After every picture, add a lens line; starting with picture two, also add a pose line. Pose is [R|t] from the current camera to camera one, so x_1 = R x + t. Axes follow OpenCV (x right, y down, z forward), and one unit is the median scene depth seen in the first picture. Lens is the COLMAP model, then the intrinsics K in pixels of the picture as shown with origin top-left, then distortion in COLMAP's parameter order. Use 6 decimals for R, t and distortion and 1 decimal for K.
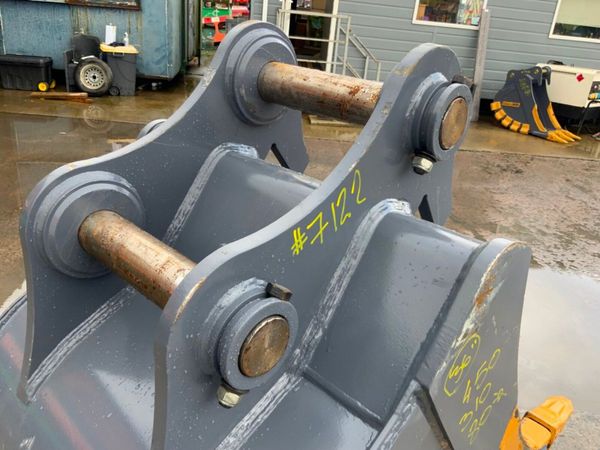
lens RADIAL K [[504.1, 0, 301.6], [0, 504.1, 223.8], [0, 0, 1]] dist [0.036485, -0.102743]
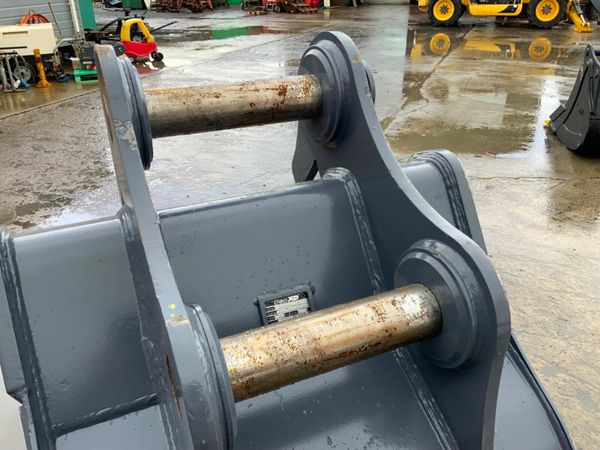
lens RADIAL K [[499.9, 0, 300.0], [0, 499.9, 225.0], [0, 0, 1]] dist [0.048865, -0.091296]
pose [[0.382090, -0.494891, 0.780442, -0.092636], [0.410968, 0.847411, 0.336154, -0.040573], [-0.827715, 0.192296, 0.527172, 0.053775]]
